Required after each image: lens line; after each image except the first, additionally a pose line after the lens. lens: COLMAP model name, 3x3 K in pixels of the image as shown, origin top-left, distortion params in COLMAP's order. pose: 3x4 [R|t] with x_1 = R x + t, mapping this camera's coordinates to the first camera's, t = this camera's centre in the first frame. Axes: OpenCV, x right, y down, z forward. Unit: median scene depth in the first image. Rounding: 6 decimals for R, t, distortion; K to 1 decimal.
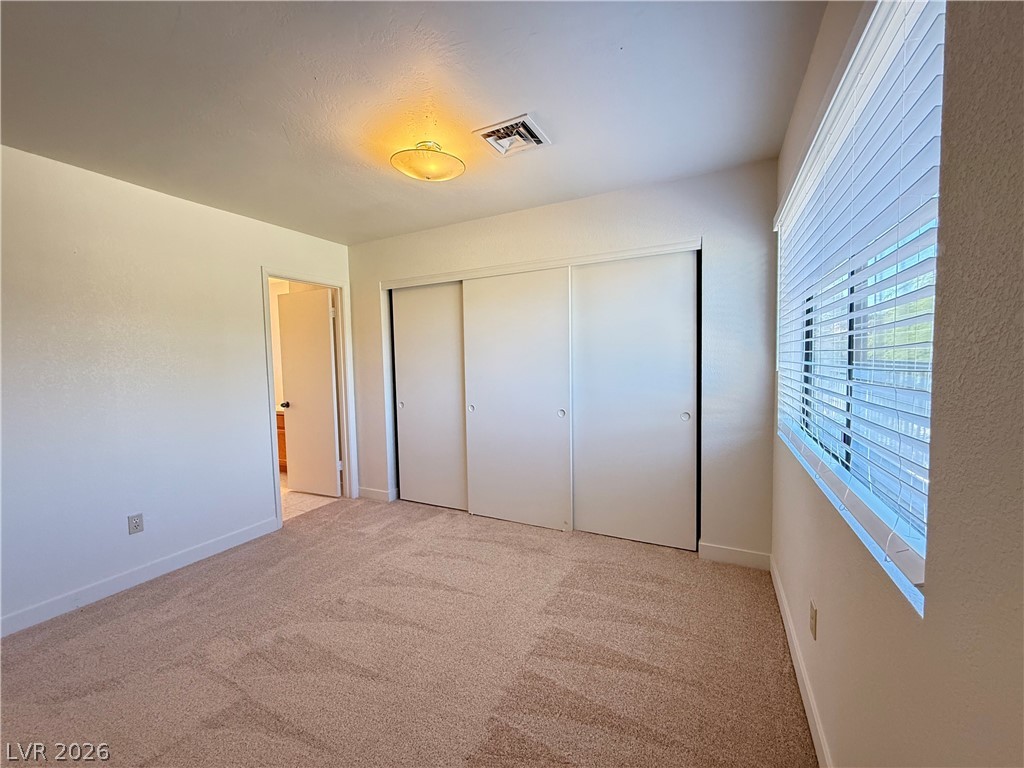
lens RADIAL K [[408.8, 0, 509.2], [0, 408.8, 383.9], [0, 0, 1]] dist [0.001269, -0.000050]
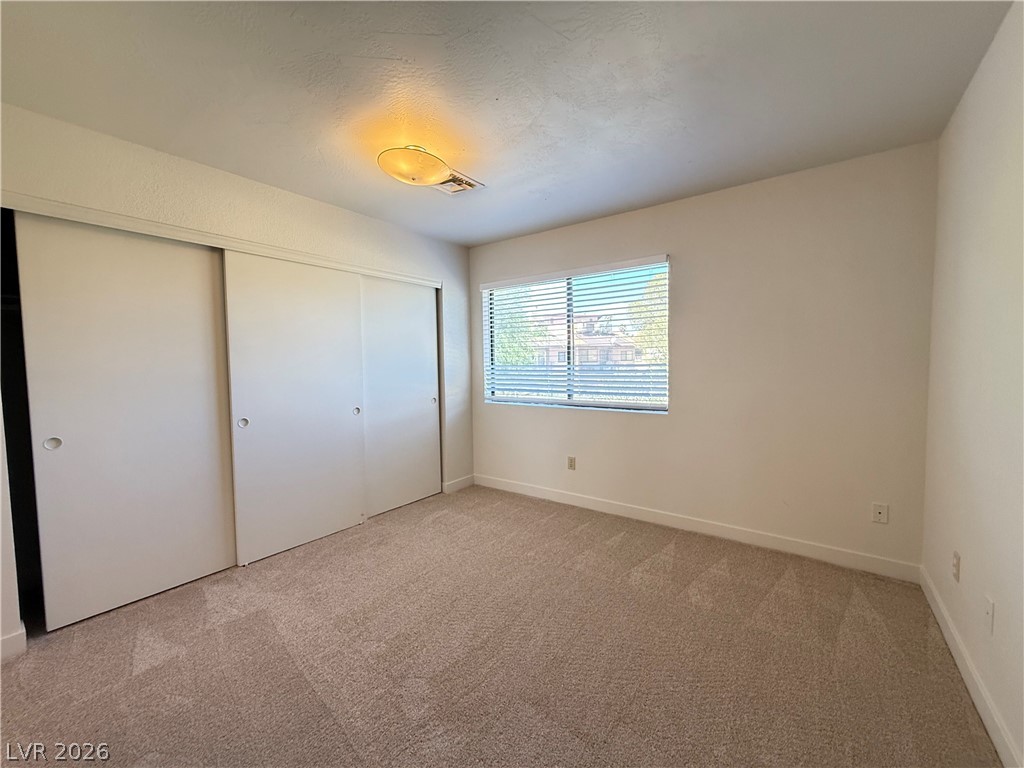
lens RADIAL K [[408.8, 0, 509.2], [0, 408.8, 383.9], [0, 0, 1]] dist [0.001269, -0.000050]
pose [[0.175657, -0.038607, 0.983694, -0.840463], [0.062129, 0.997674, 0.028061, -0.003513], [-0.982489, 0.056187, 0.177647, 0.430878]]
